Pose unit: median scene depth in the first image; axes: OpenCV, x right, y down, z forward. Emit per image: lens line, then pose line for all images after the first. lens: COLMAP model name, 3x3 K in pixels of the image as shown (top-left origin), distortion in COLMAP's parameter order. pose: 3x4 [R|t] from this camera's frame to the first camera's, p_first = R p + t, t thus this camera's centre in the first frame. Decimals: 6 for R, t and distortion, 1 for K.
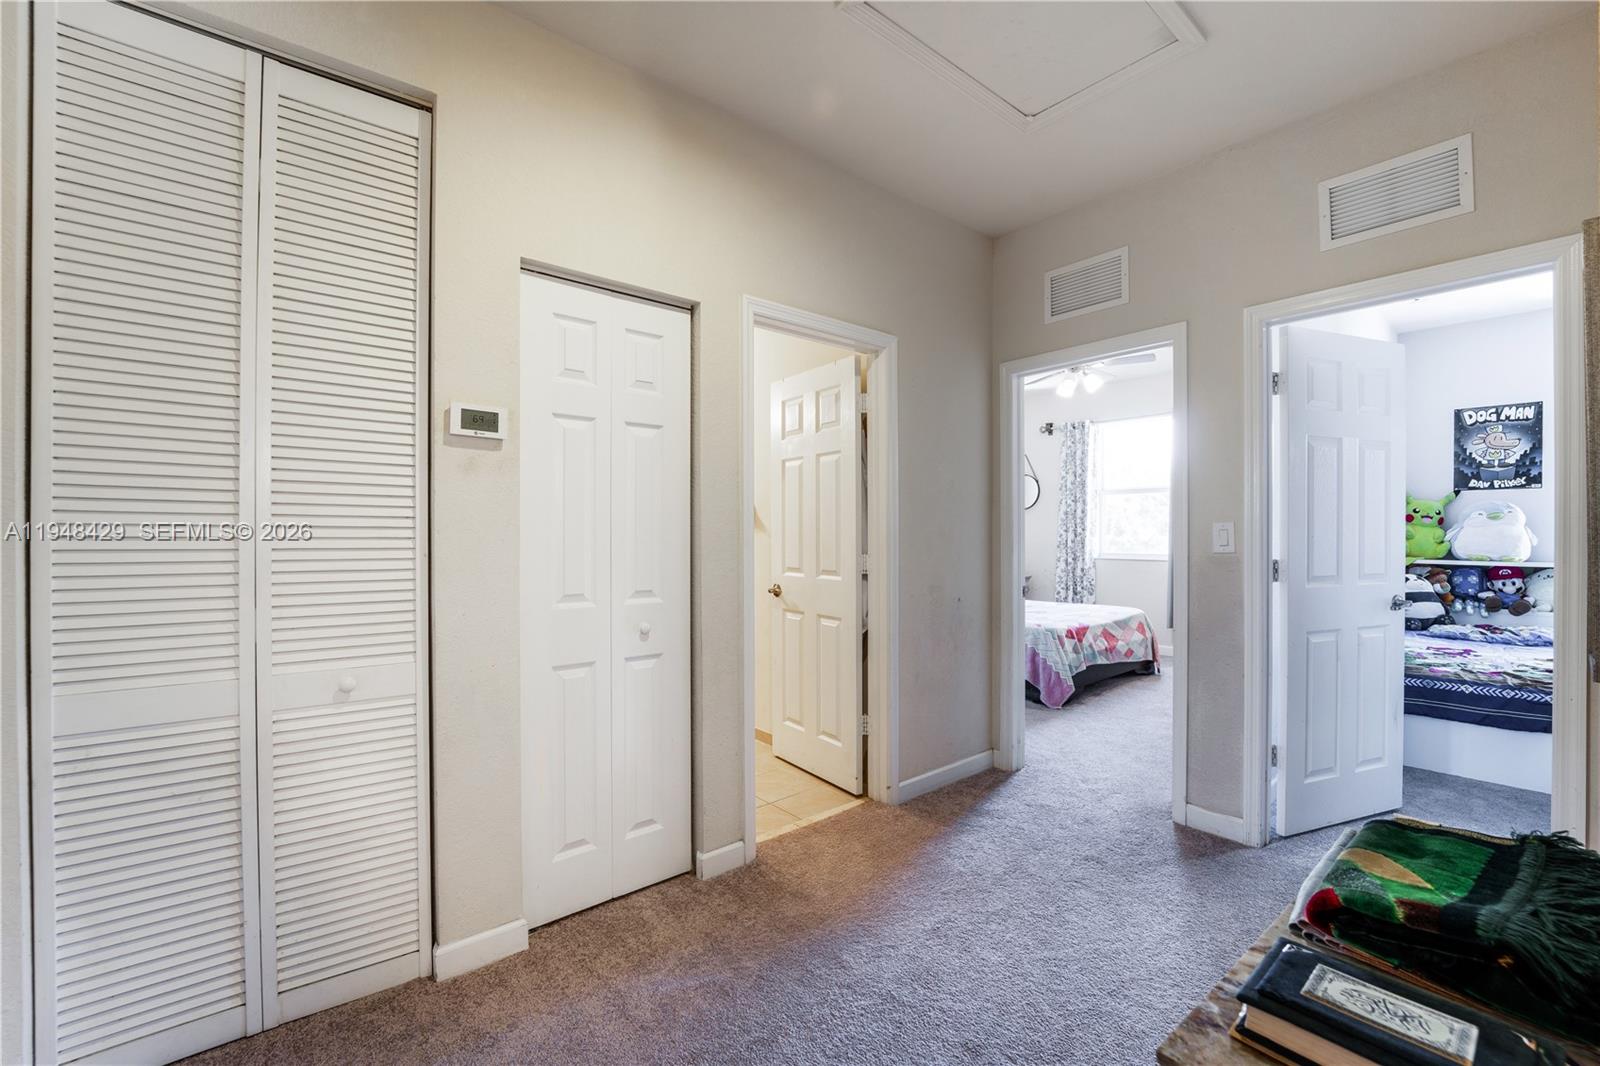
lens RADIAL K [[653.3, 0, 800.6], [0, 653.3, 532.4], [0, 0, 1]] dist [-0.021417, 0.001721]
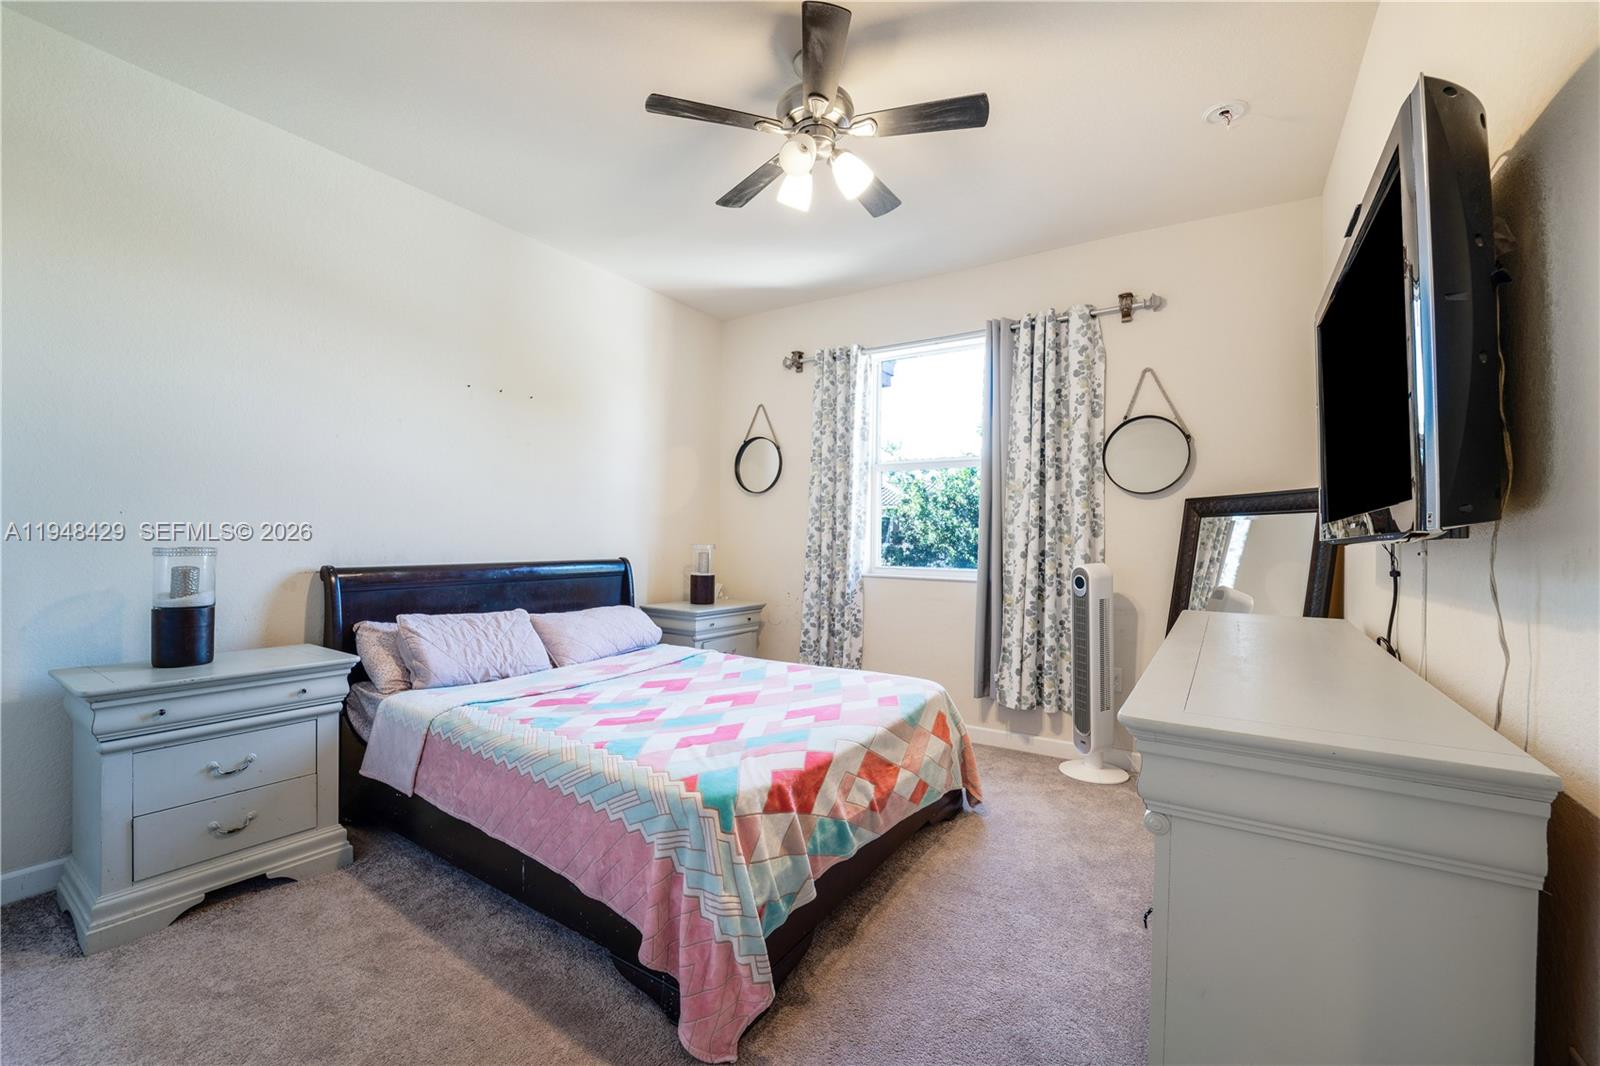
lens RADIAL K [[653.3, 0, 799.4], [0, 653.3, 533.9], [0, 0, 1]] dist [-0.021417, 0.001721]
pose [[0.953275, 0.016077, 0.301677, 0.211972], [-0.014073, 0.999862, -0.008815, 0.007695], [-0.301777, 0.004157, 0.953369, 0.438466]]
